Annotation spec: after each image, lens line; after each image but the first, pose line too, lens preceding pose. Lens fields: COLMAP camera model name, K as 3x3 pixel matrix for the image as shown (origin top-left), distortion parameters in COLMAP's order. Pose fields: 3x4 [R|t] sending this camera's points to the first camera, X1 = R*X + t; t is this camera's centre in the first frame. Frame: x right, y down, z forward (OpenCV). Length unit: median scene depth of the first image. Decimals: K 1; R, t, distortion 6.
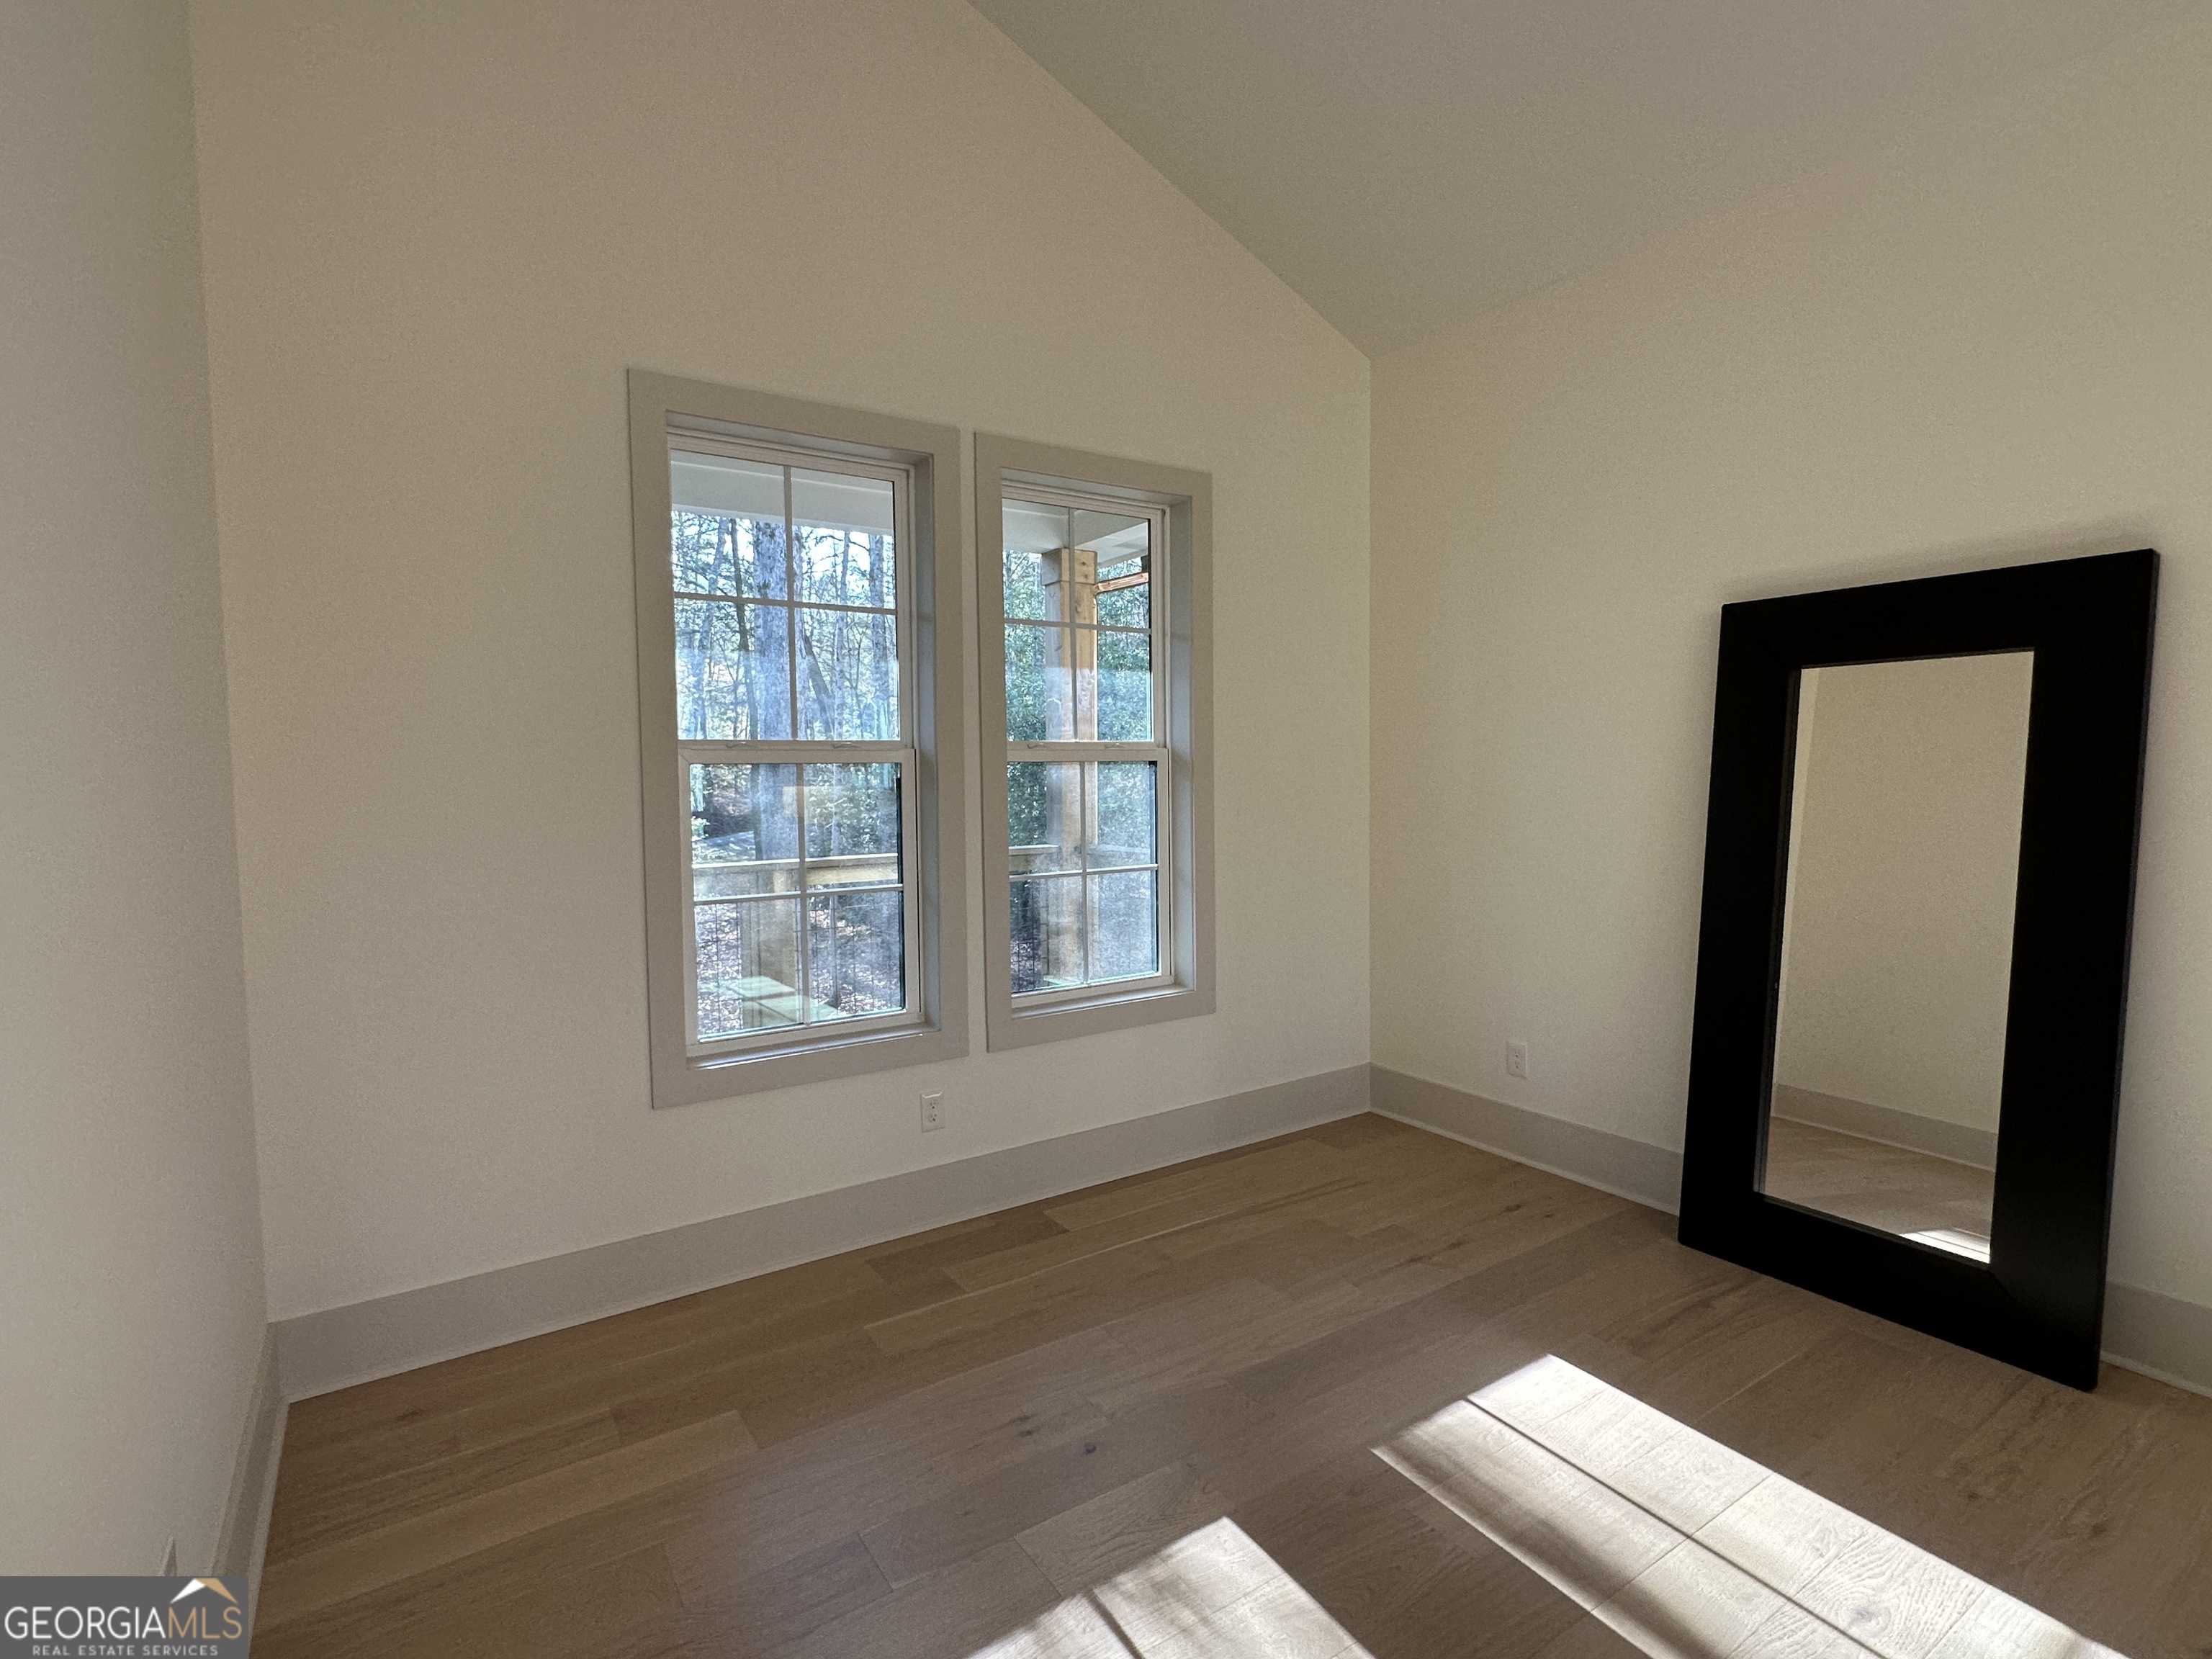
lens RADIAL K [[1084.9, 0, 1119.1], [0, 1084.9, 838.6], [0, 0, 1]] dist [0.002412, 0.001931]
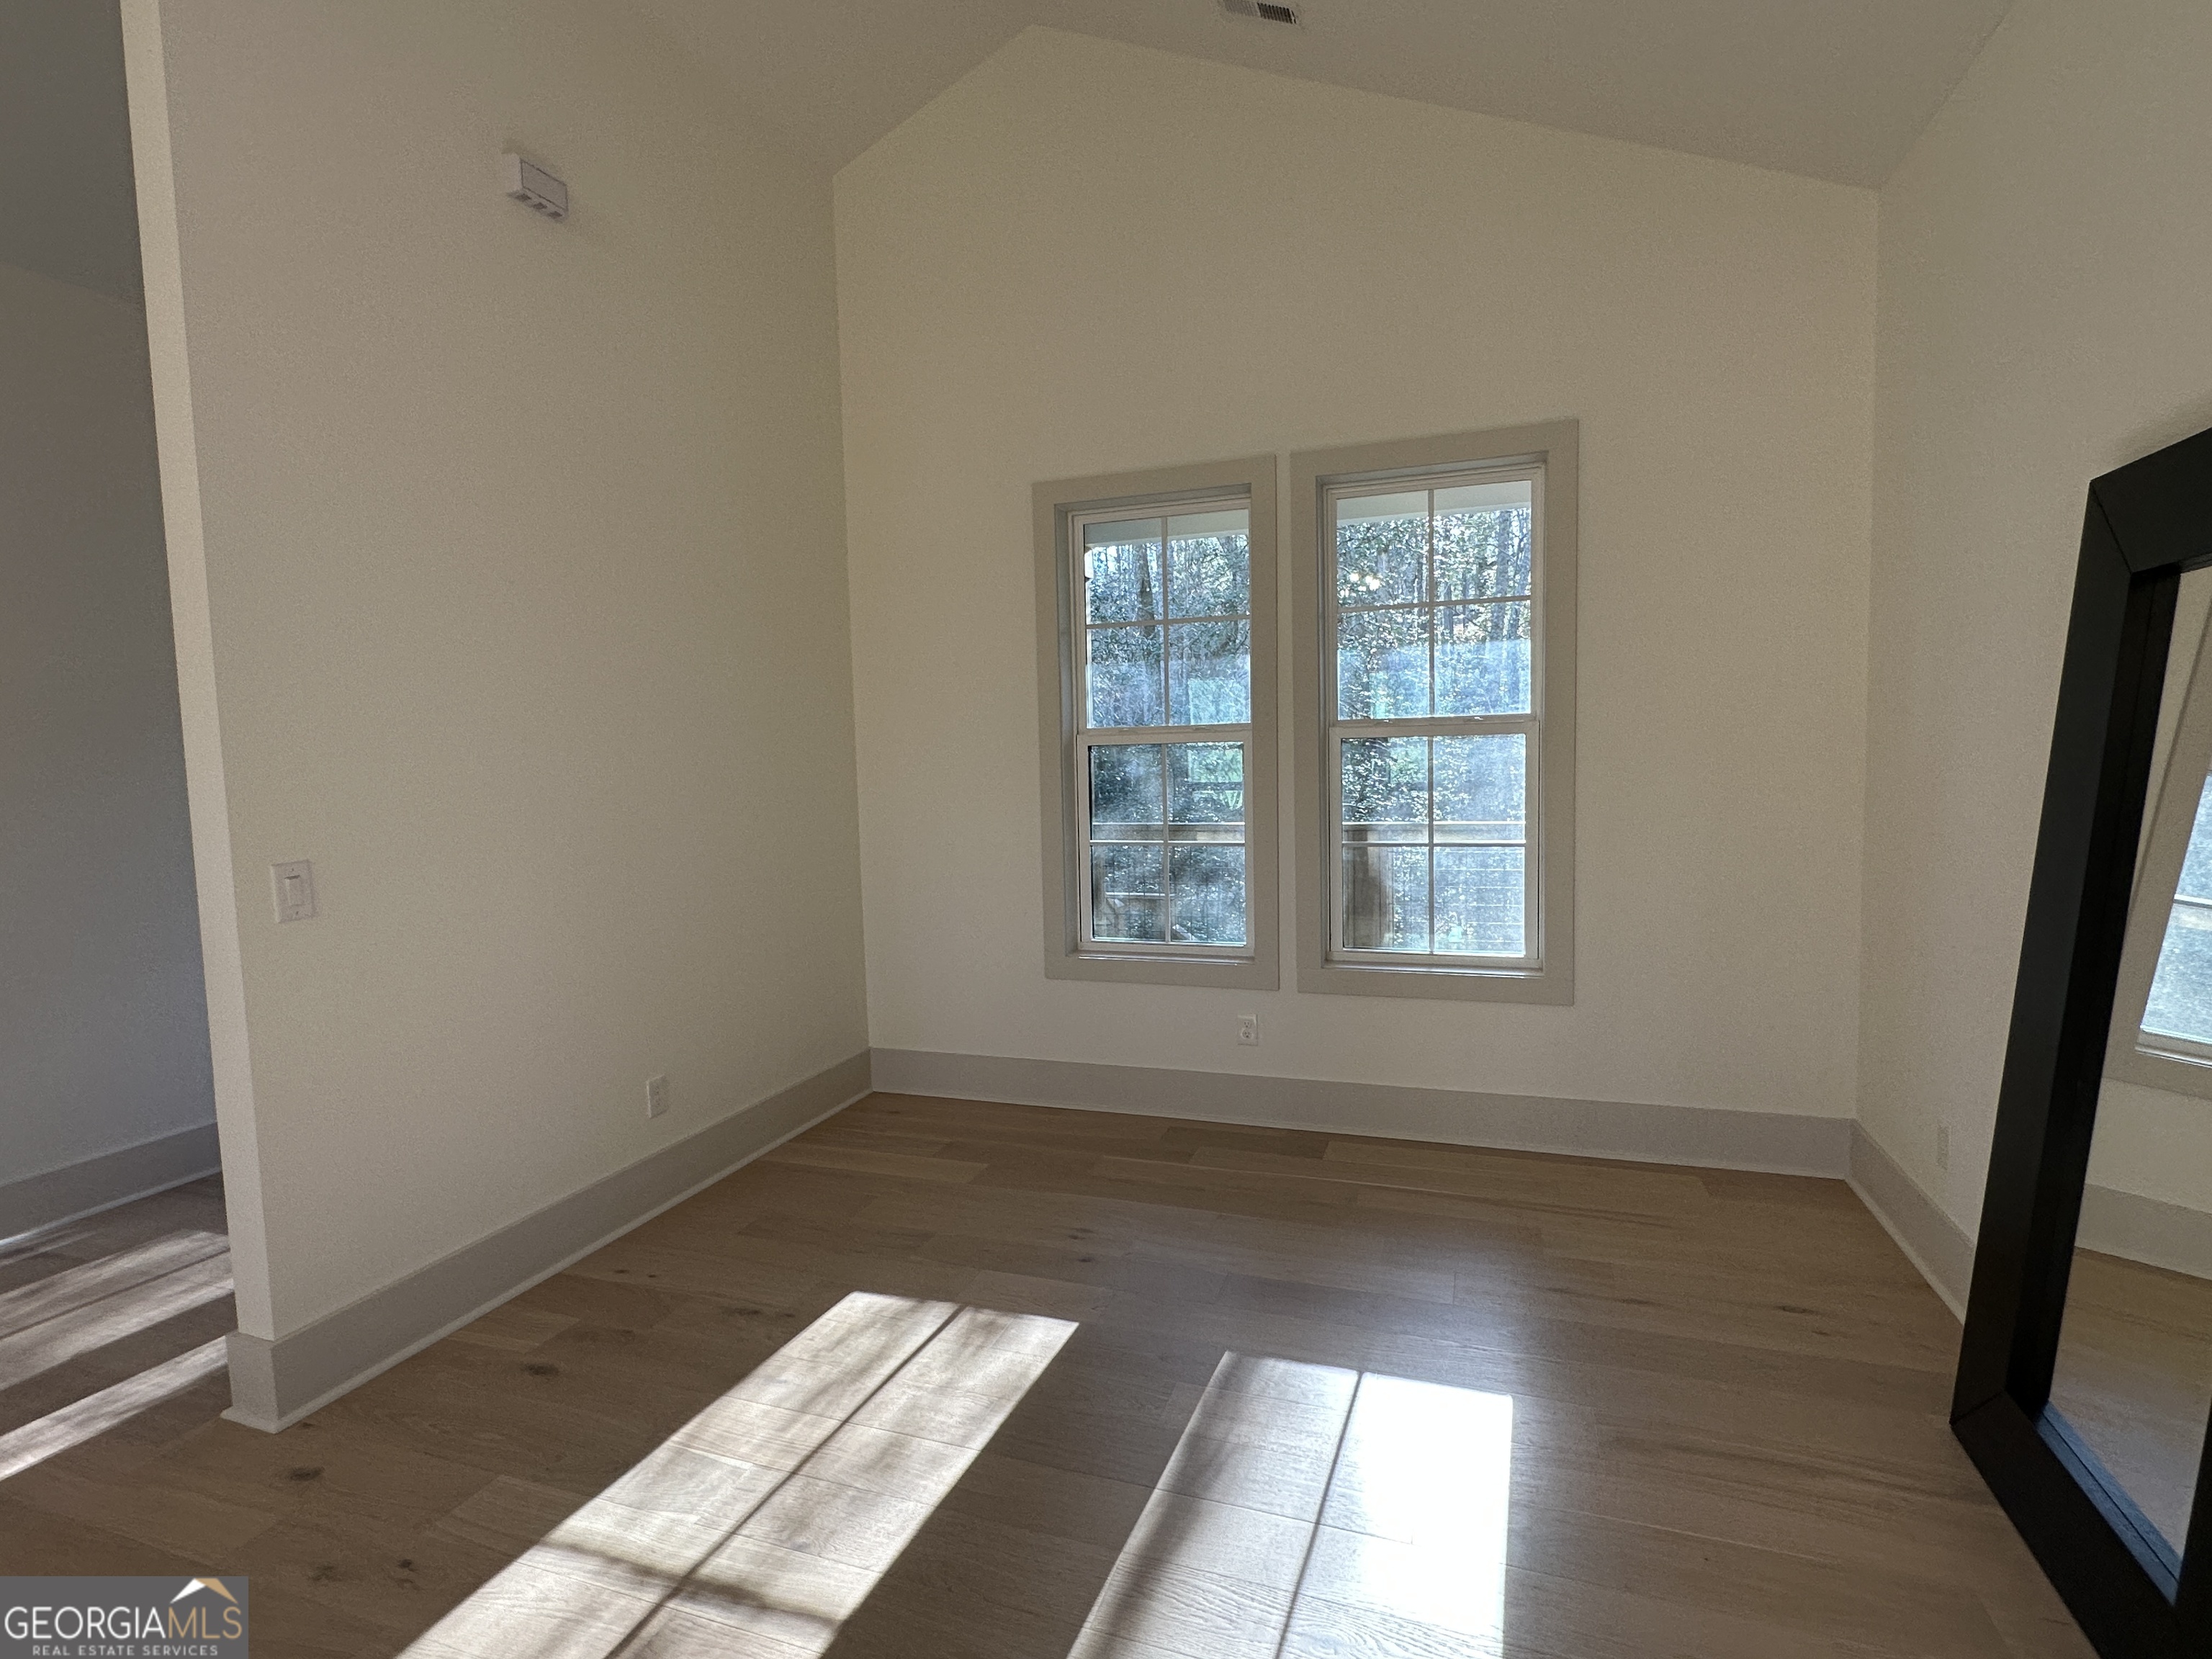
lens RADIAL K [[1084.9, 0, 1113.3], [0, 1084.9, 837.0], [0, 0, 1]] dist [0.002412, 0.001931]
pose [[0.594997, 0.055647, -0.801799, 0.708085], [-0.036525, 0.998442, 0.042191, -0.008442], [0.802897, 0.004182, 0.596103, 0.160132]]
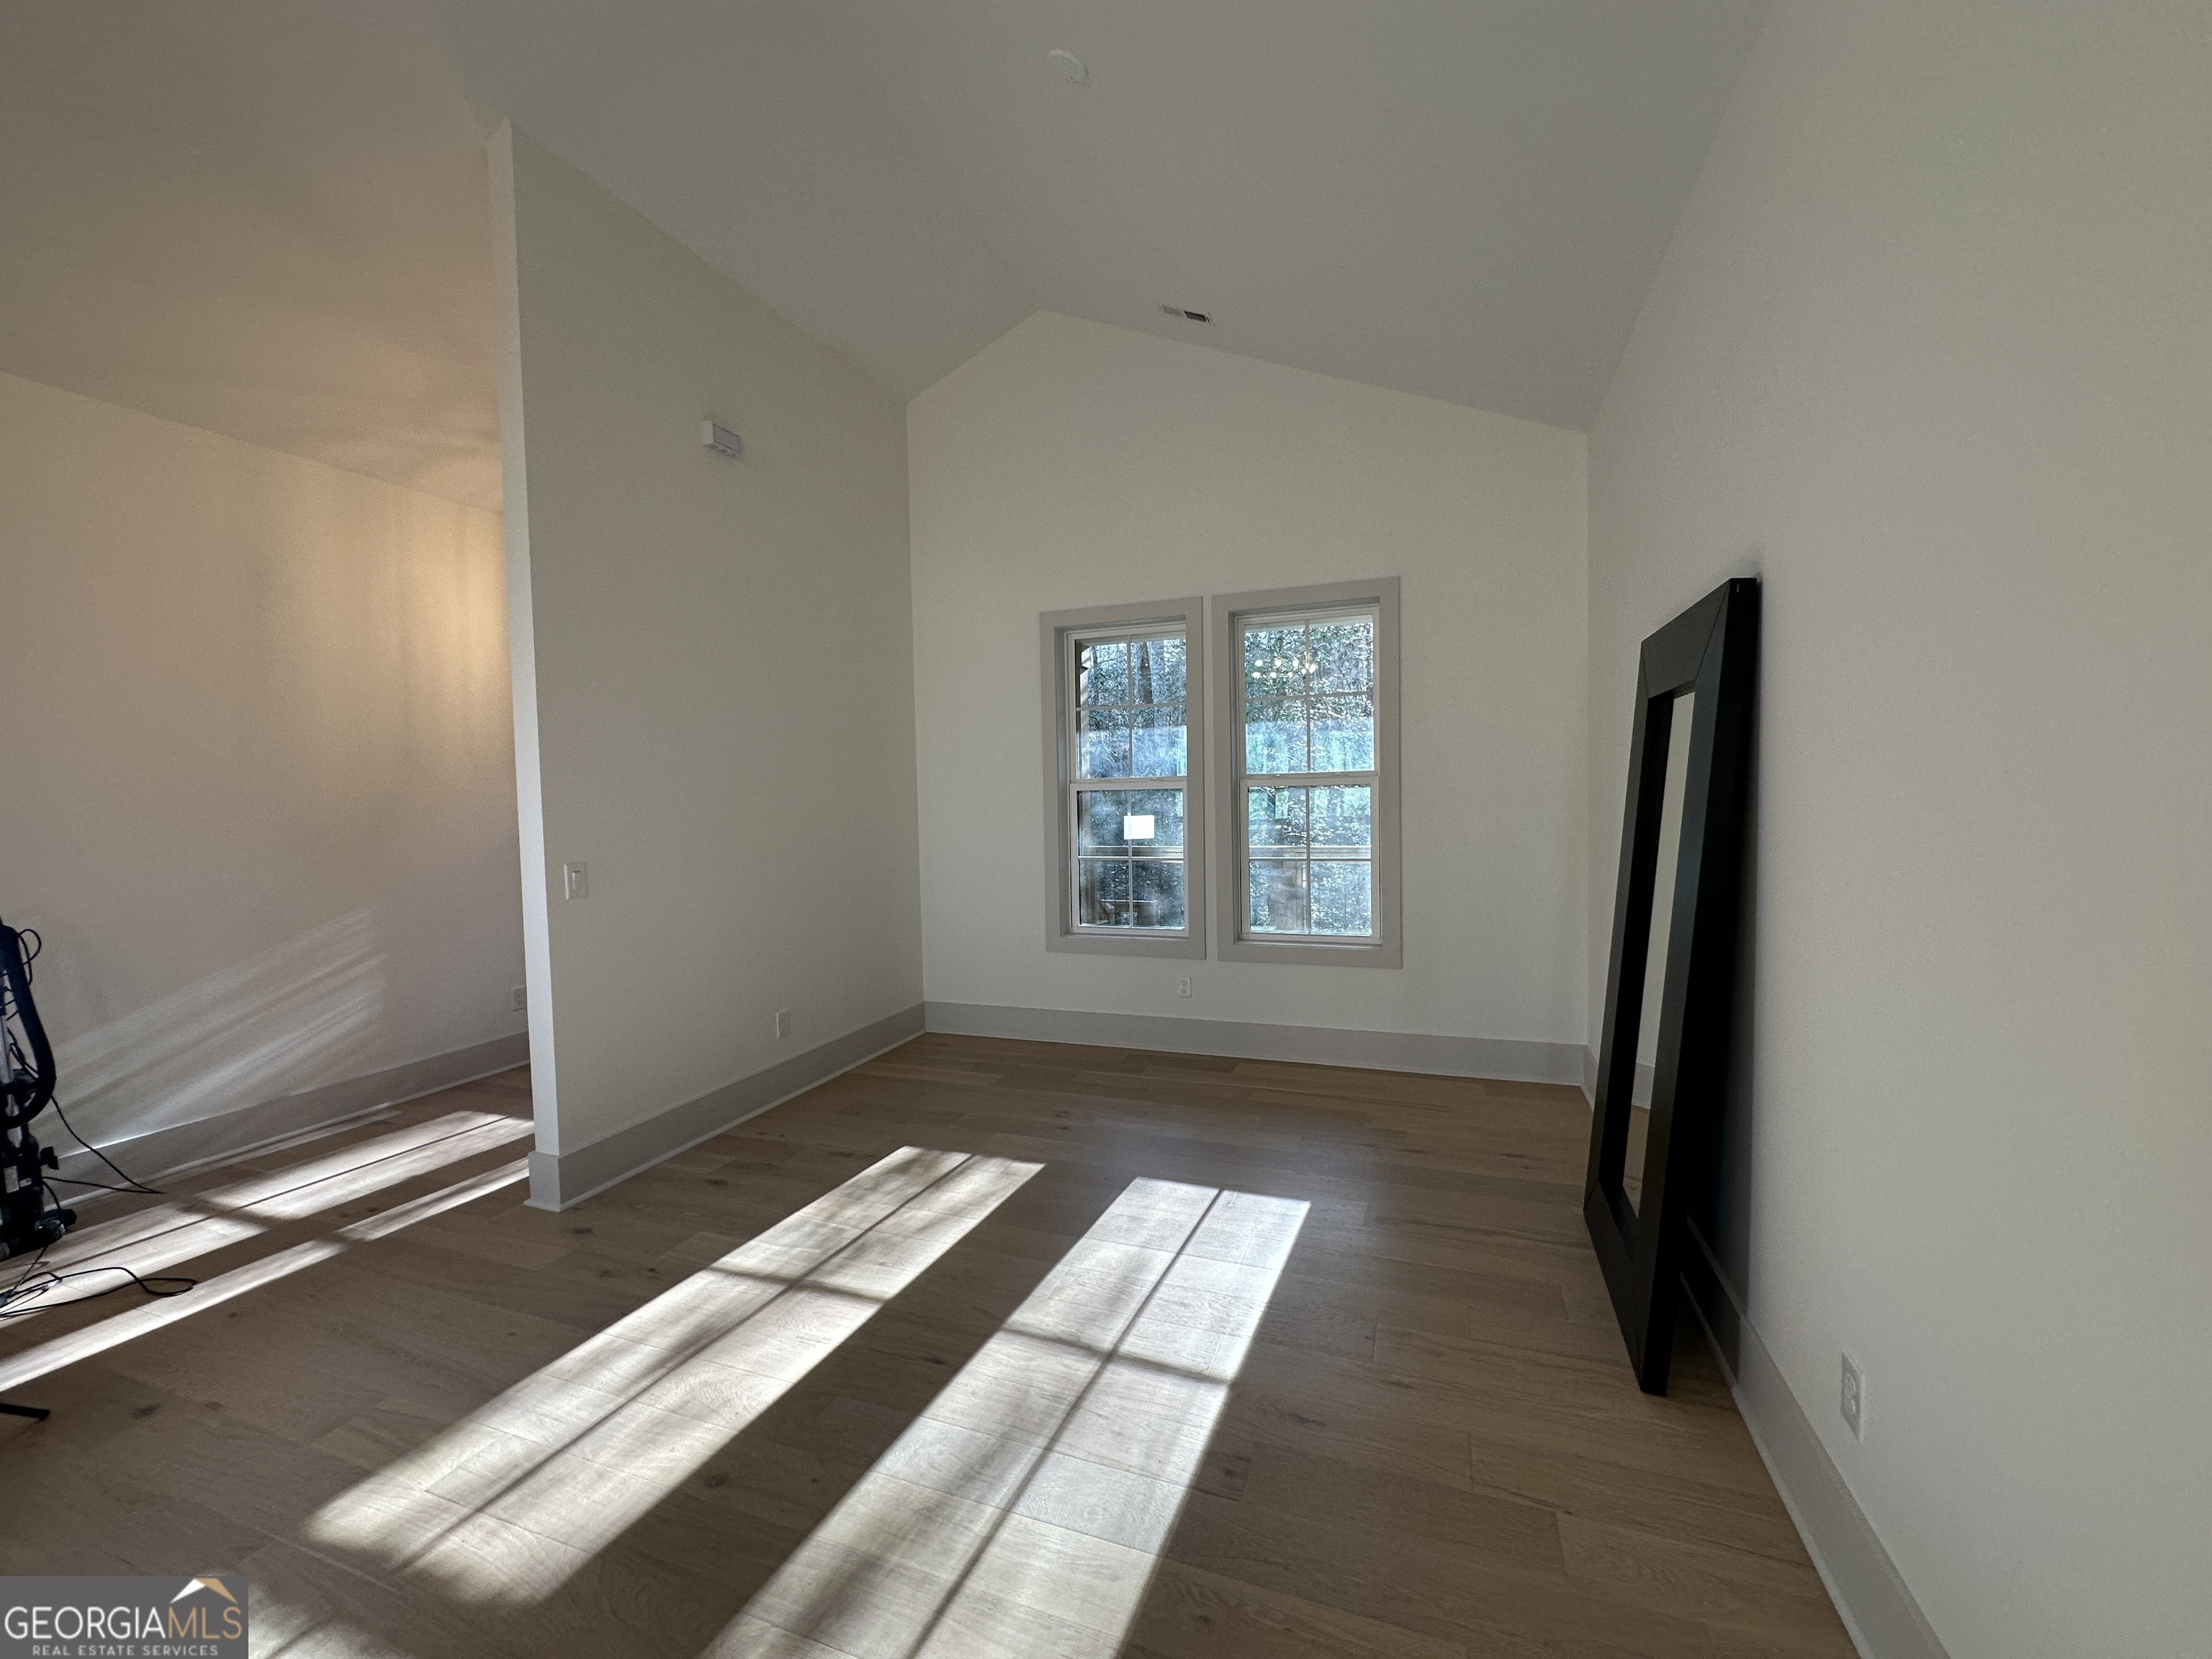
lens RADIAL K [[879.3, 0, 1113.2], [0, 879.3, 836.5], [0, 0, 1]] dist [-0.008082, 0.000139]
pose [[0.584040, 0.033716, -0.811024, 0.922279], [-0.040591, 0.999100, 0.012305, -0.004972], [0.810709, 0.025733, 0.584883, 0.068731]]
